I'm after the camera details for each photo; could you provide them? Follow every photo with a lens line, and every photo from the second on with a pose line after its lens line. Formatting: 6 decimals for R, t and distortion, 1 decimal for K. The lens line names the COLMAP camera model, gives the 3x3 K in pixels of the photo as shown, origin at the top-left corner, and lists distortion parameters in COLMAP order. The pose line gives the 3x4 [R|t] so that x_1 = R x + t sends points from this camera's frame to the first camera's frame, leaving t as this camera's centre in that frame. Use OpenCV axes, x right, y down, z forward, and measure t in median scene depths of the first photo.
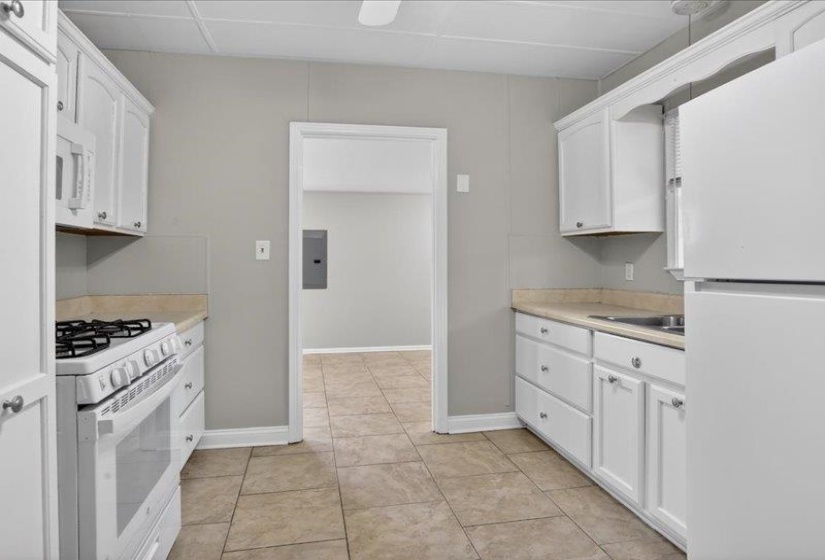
lens RADIAL K [[505.3, 0, 401.0], [0, 505.3, 260.0], [0, 0, 1]] dist [-0.023676, 0.000860]
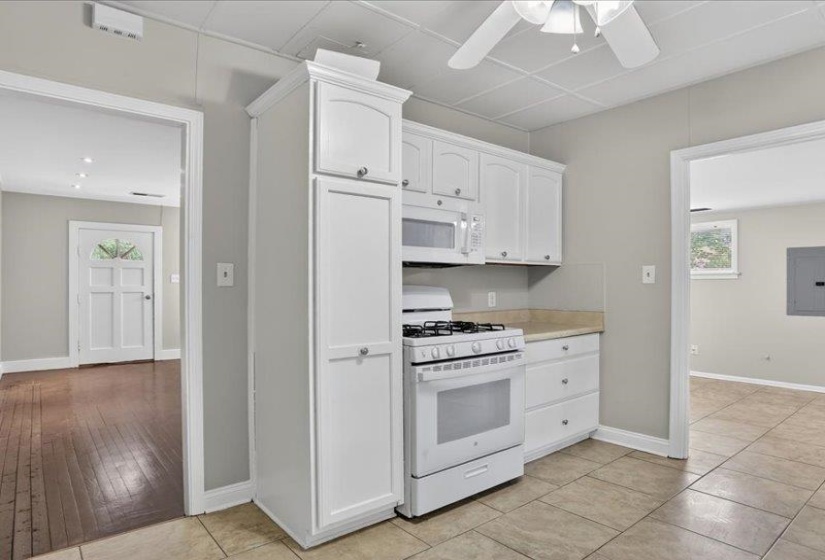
lens RADIAL K [[483.0, 0, 412.5], [0, 483.0, 280.0], [0, 0, 1]] dist [-0.069350, 0.033582]
pose [[0.480462, -0.008183, -0.876977, 0.442868], [0.005205, 0.999965, -0.006479, -0.003690], [0.877000, -0.001452, 0.480488, 0.061460]]
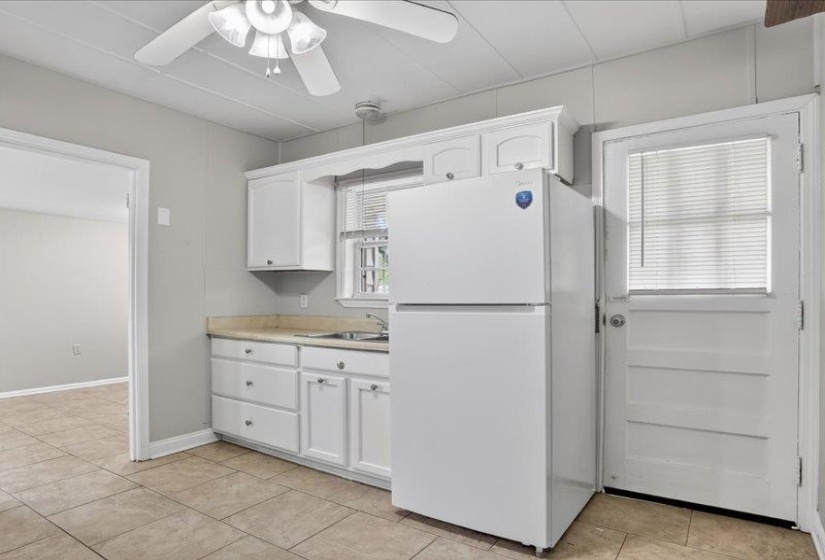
lens RADIAL K [[488.8, 0, 413.5], [0, 488.8, 299.2], [0, 0, 1]] dist [-0.087283, 0.049697]
pose [[0.694644, 0.000506, 0.719354, -0.276942], [-0.010689, 0.999897, 0.009618, 0.004654], [-0.719275, -0.014370, 0.694577, -0.060401]]
